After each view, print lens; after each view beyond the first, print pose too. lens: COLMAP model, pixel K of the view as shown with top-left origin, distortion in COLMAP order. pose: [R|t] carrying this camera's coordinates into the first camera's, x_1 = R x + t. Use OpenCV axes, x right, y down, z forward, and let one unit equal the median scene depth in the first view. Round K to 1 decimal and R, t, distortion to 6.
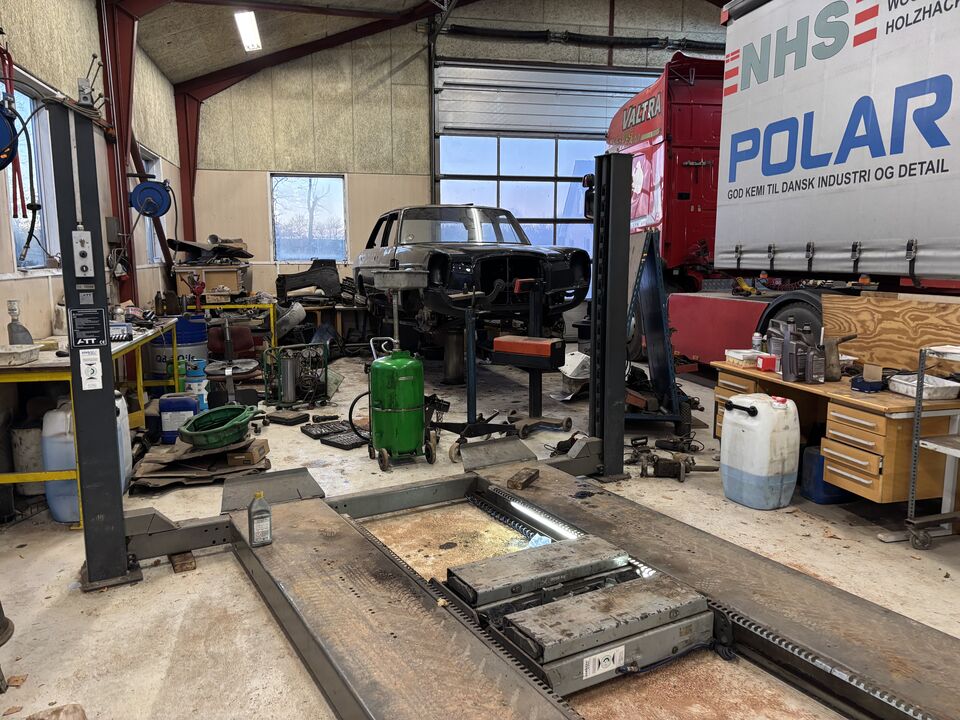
lens RADIAL K [[717.9, 0, 474.8], [0, 717.9, 359.4], [0, 0, 1]] dist [0.060027, -0.057386]
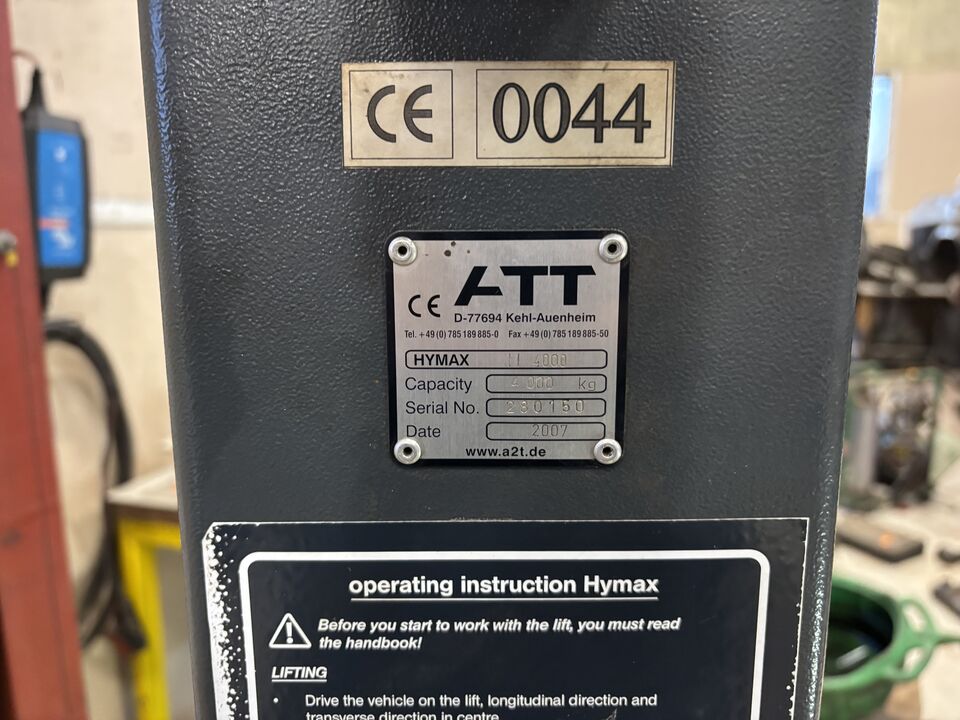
lens RADIAL K [[761.9, 0, 480.0], [0, 761.9, 360.0], [0, 0, 1]] dist [-0.030461, 0.000164]
pose [[0.861386, 0.088484, -0.500185, -0.276162], [-0.069743, 0.995987, 0.056085, -0.046769], [0.503141, -0.013426, 0.864100, 0.517084]]
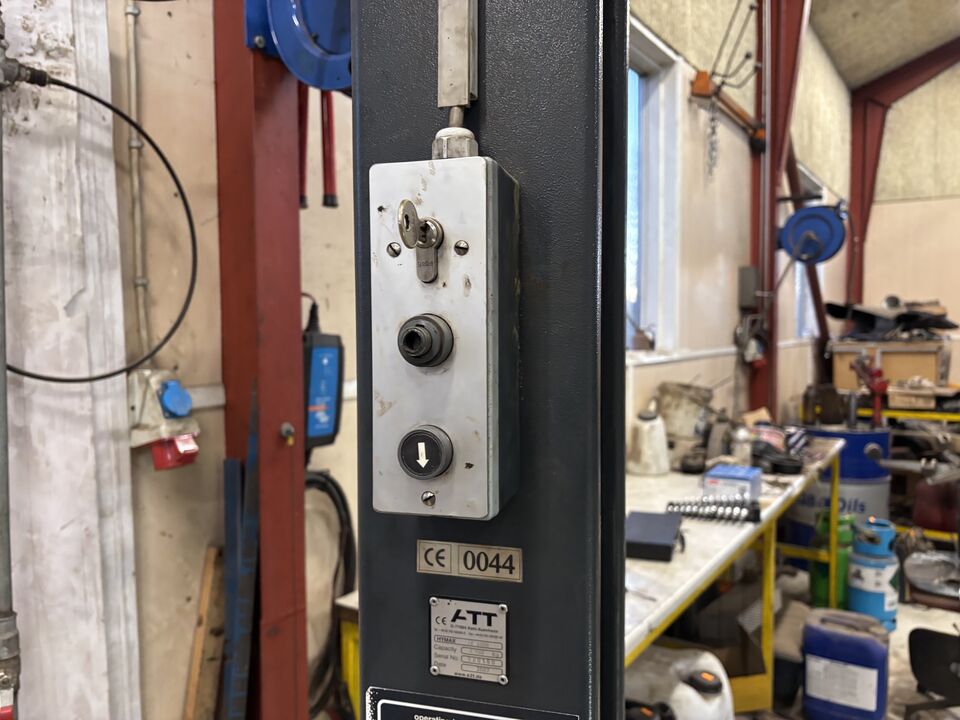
lens RADIAL K [[730.8, 0, 480.0], [0, 730.8, 360.0], [0, 0, 1]] dist [0.012281, -0.006249]
pose [[0.685570, 0.035346, -0.727149, -0.232318], [-0.103683, 0.993380, -0.049467, -0.071801], [0.720586, 0.109306, 0.684696, 0.485846]]
